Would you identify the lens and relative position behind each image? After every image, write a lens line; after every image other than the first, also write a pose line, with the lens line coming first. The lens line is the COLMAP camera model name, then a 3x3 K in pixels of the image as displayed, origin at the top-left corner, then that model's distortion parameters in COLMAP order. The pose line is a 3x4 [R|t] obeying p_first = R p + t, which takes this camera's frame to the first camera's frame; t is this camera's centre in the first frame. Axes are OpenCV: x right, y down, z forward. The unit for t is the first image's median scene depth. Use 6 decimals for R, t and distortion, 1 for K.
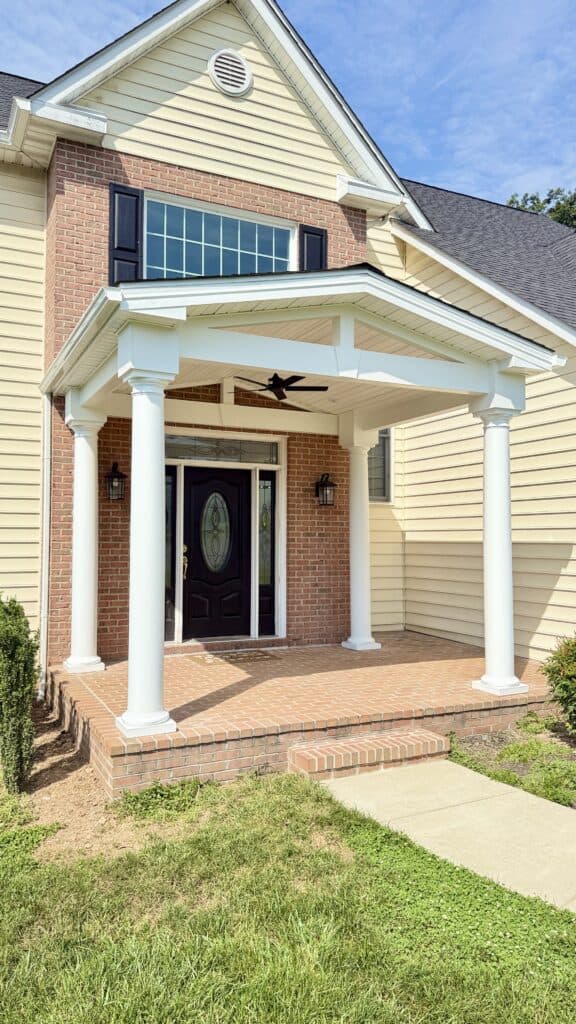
lens RADIAL K [[729.5, 0, 310.5], [0, 729.5, 517.0], [0, 0, 1]] dist [0.097113, -0.180486]
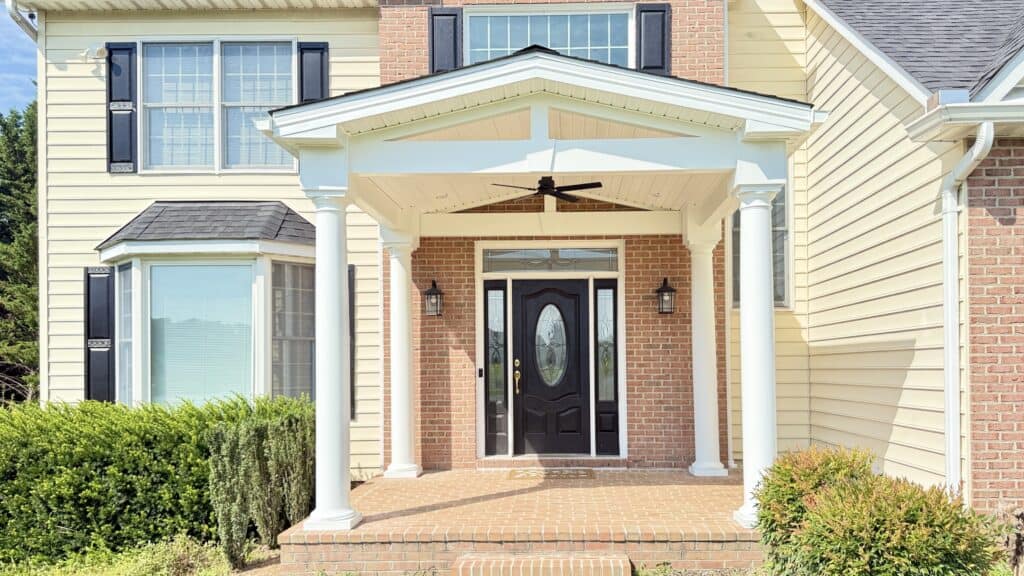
lens RADIAL K [[789.3, 0, 555.7], [0, 789.3, 362.5], [0, 0, 1]] dist [0.042964, -0.058013]
pose [[0.888978, -0.013605, -0.457748, 0.348302], [0.026384, 0.999420, 0.021534, 0.020103], [0.457190, -0.031221, 0.888821, 0.073520]]
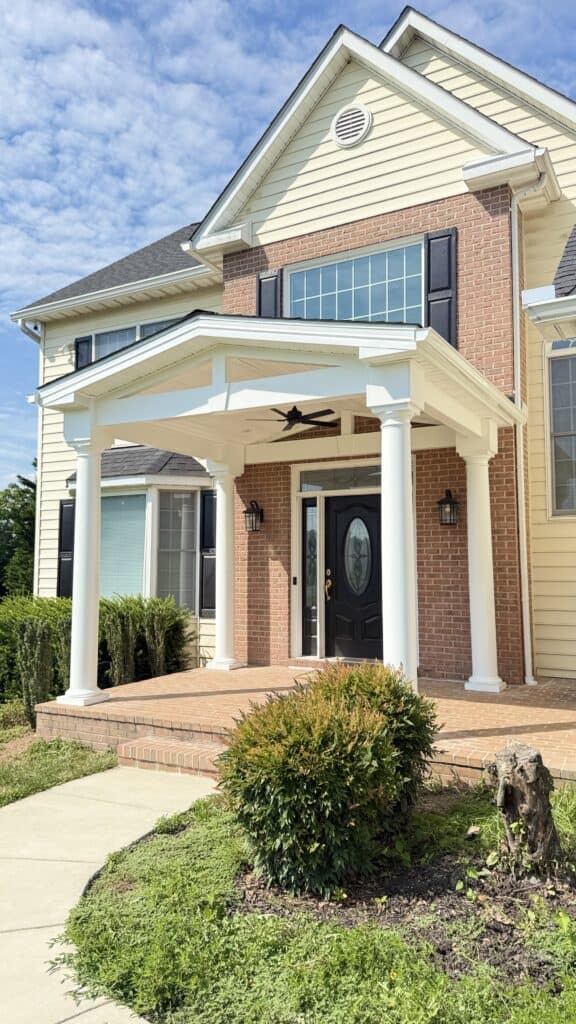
lens RADIAL K [[736.7, 0, 288.0], [0, 736.7, 512.0], [0, 0, 1]] dist [0.029510, -0.001023]
pose [[0.557170, -0.068799, -0.827543, 0.678782], [0.029194, 0.997569, -0.063279, 0.020557], [0.829885, 0.011097, 0.557824, 0.325252]]
